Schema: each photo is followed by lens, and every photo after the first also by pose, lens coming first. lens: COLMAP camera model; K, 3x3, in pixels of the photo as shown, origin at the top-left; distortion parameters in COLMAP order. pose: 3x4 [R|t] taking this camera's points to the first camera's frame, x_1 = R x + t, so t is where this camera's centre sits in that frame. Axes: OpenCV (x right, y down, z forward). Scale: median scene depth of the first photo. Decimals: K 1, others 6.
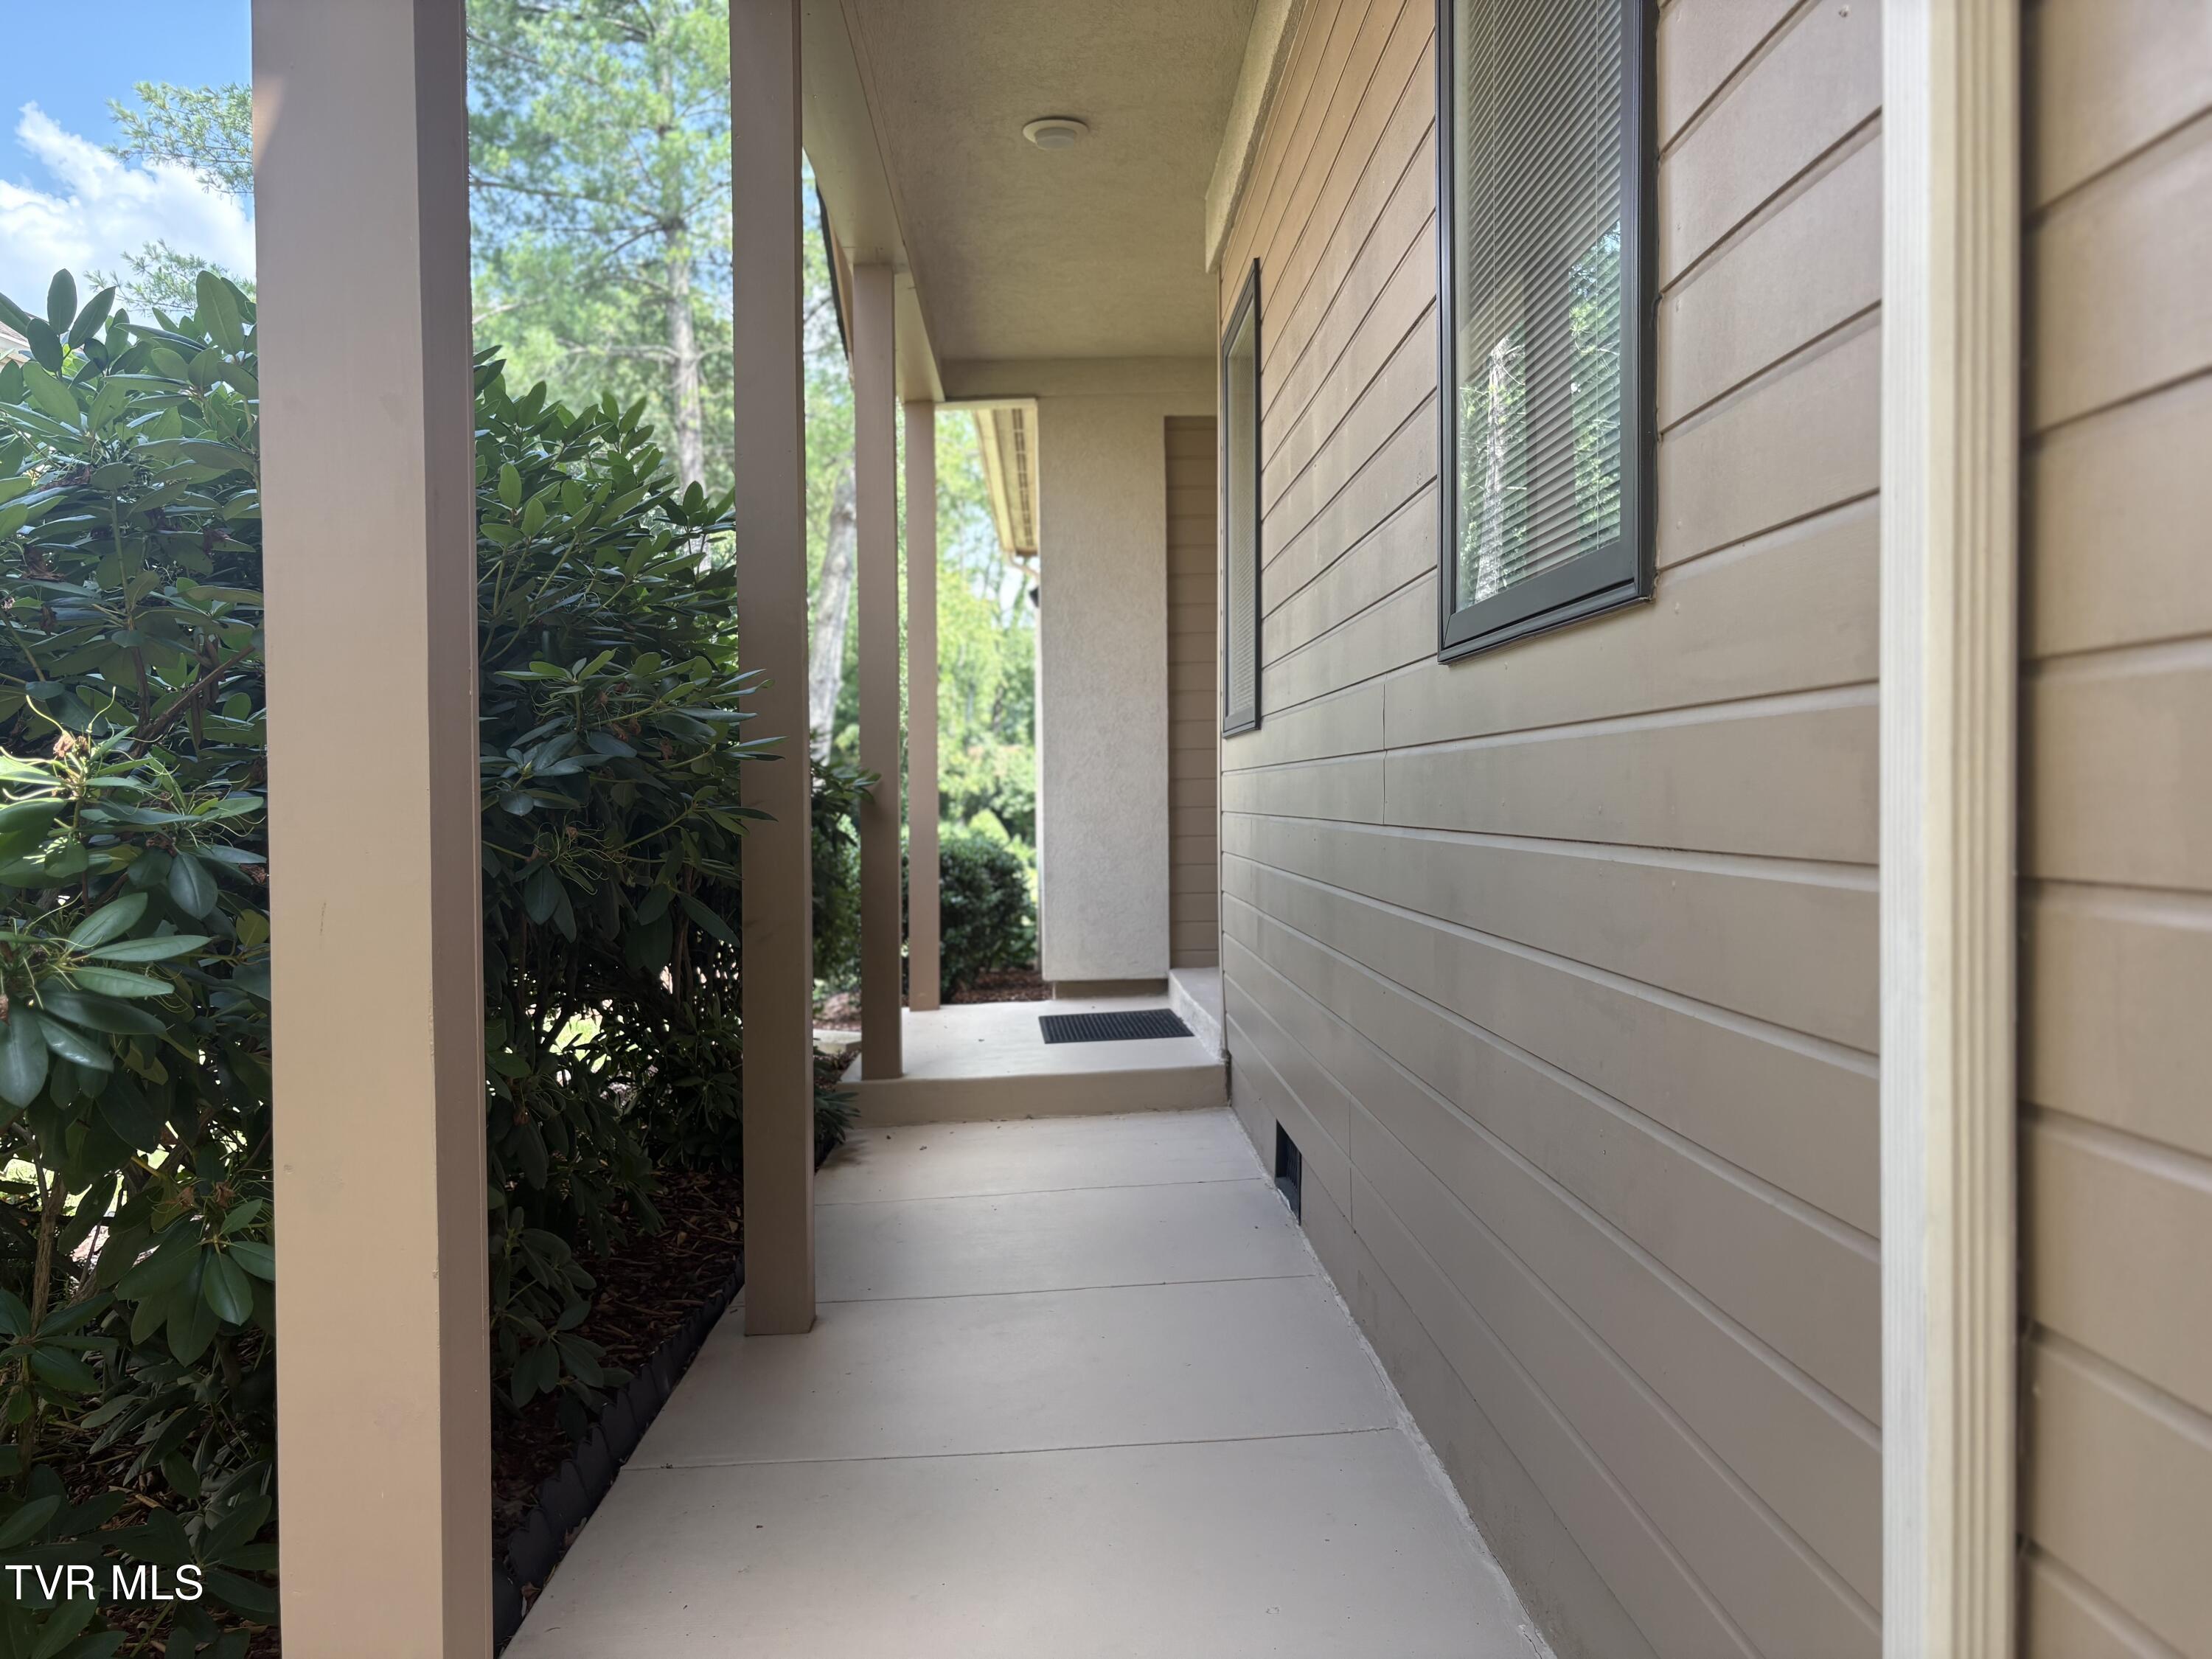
lens RADIAL K [[1684.2, 0, 1089.8], [0, 1684.2, 834.1], [0, 0, 1]] dist [0.036180, -0.014525]
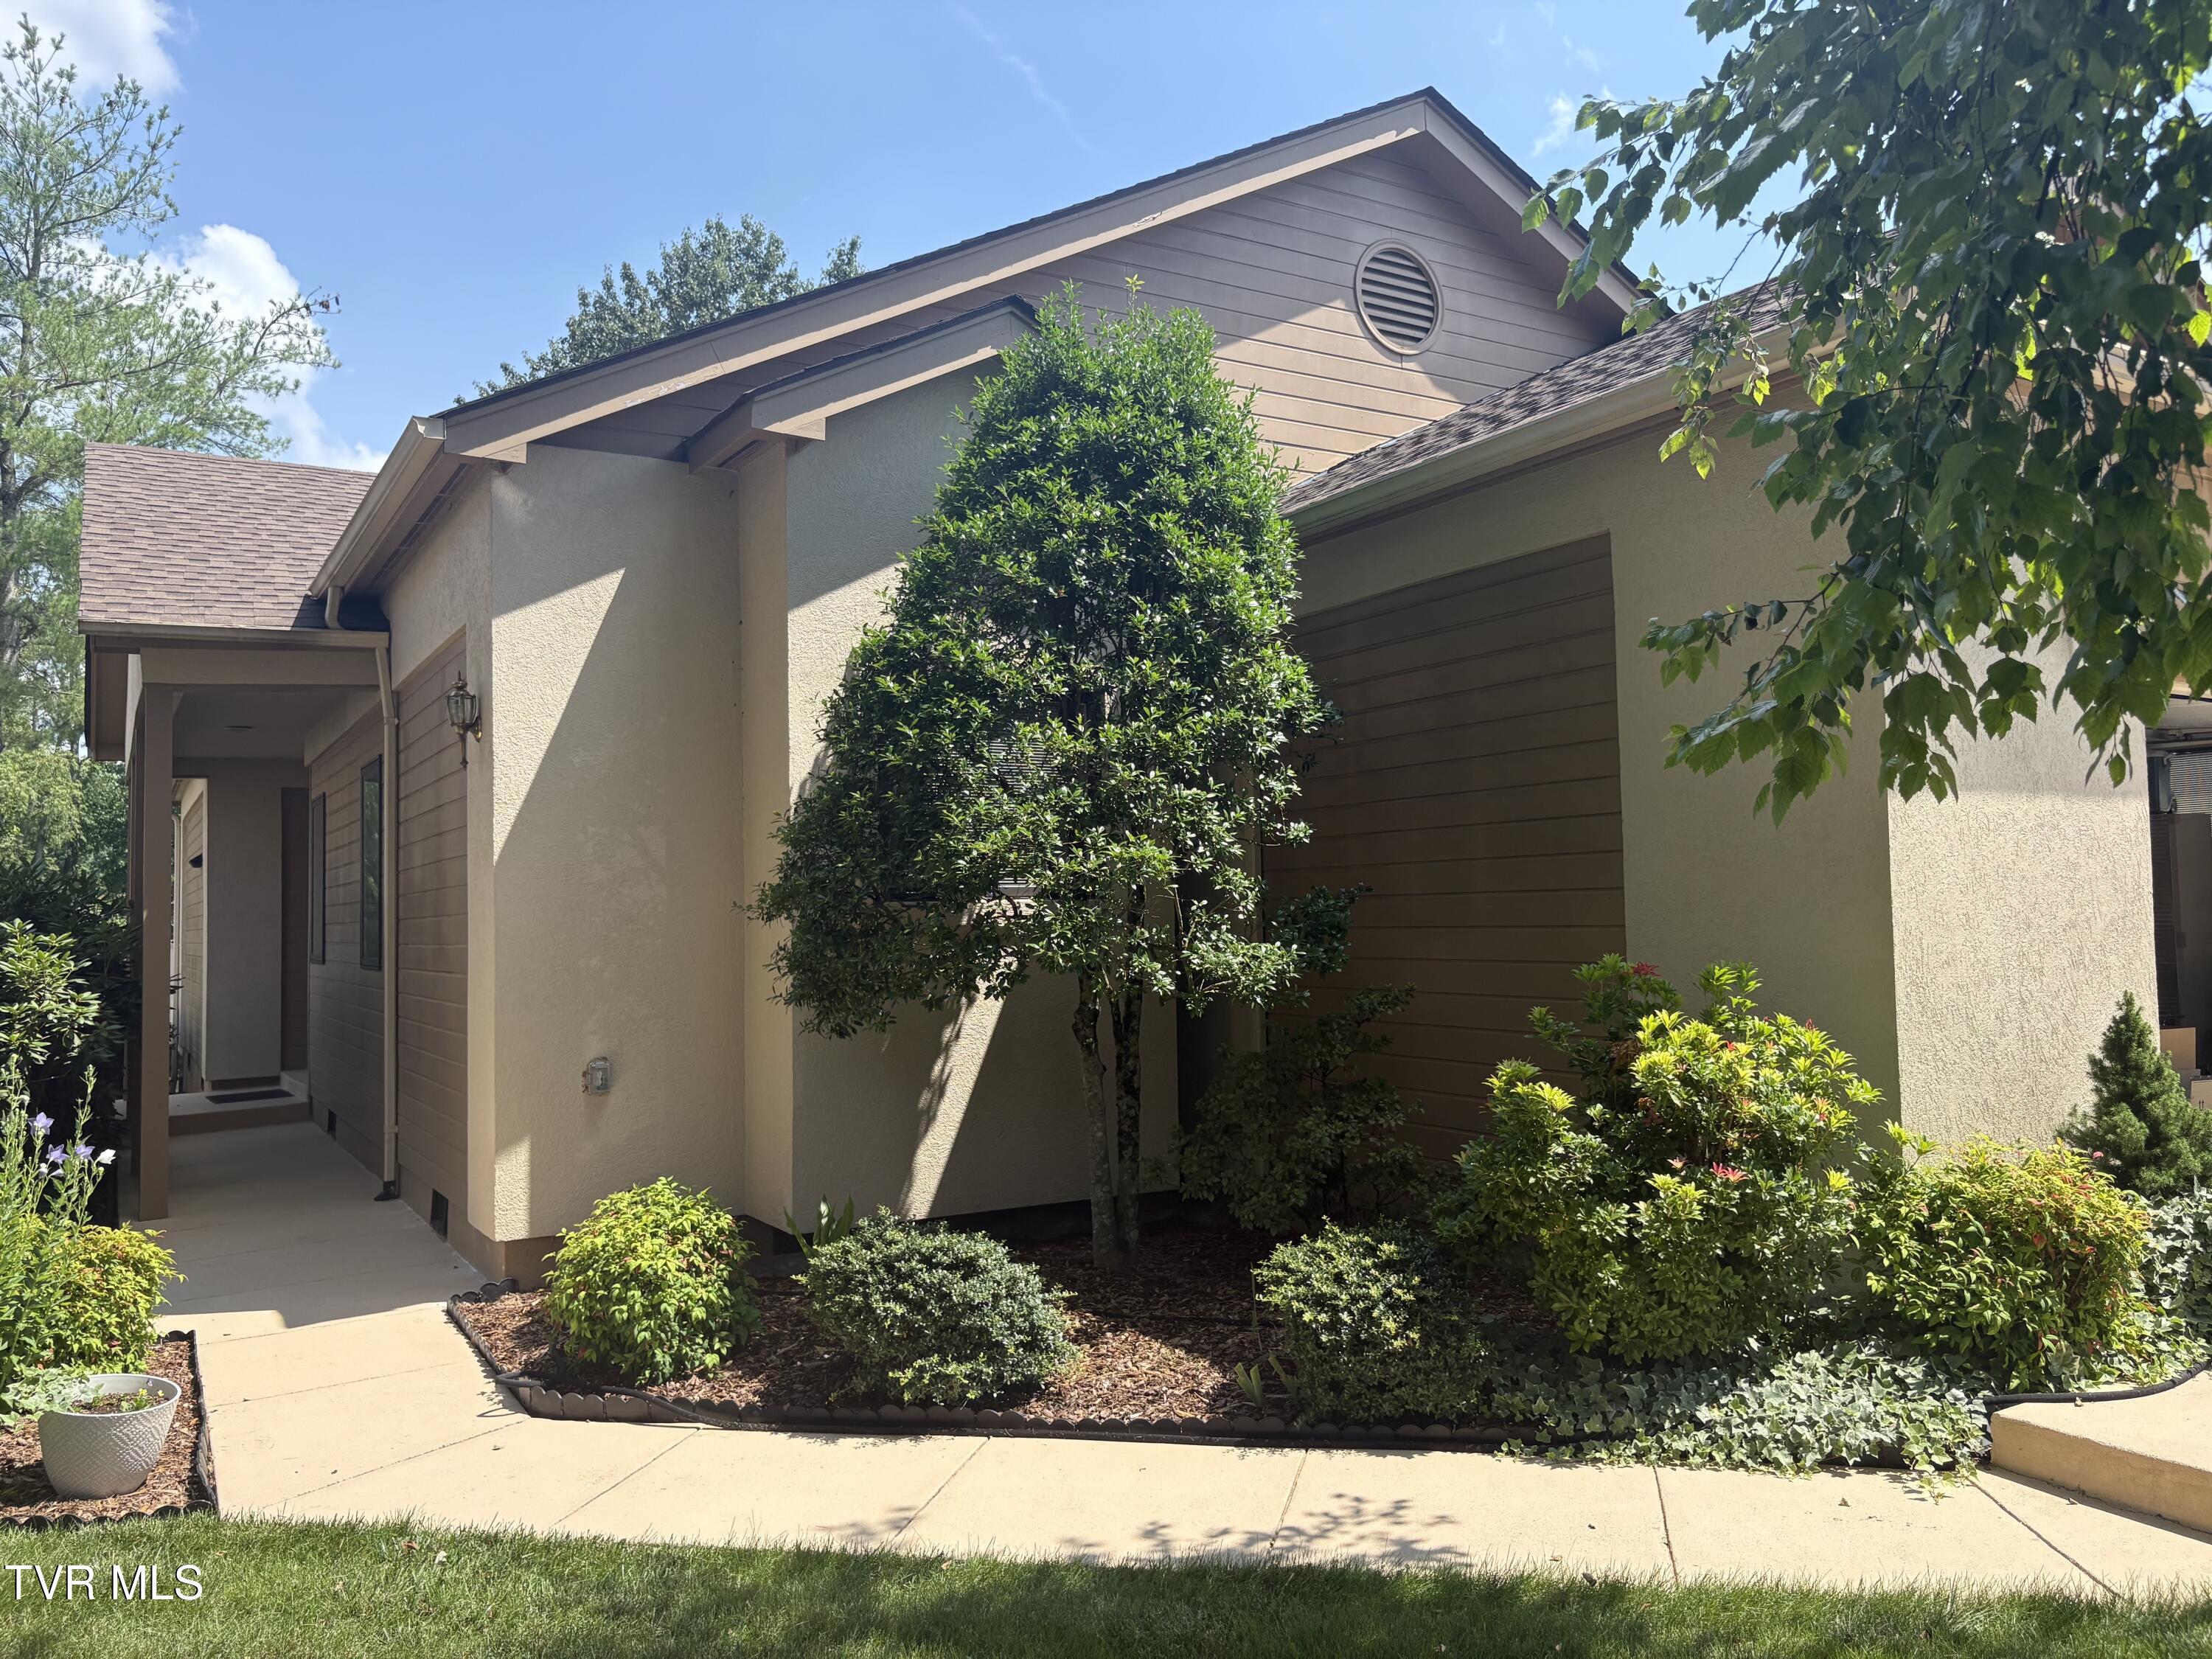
lens RADIAL K [[1684.2, 0, 1089.8], [0, 1684.2, 834.1], [0, 0, 1]] dist [0.036180, -0.014525]
pose [[0.877720, 0.013488, 0.478984, -0.070975], [0.024735, 0.996996, -0.073402, -0.022953], [-0.478535, 0.076275, 0.874749, -1.114763]]
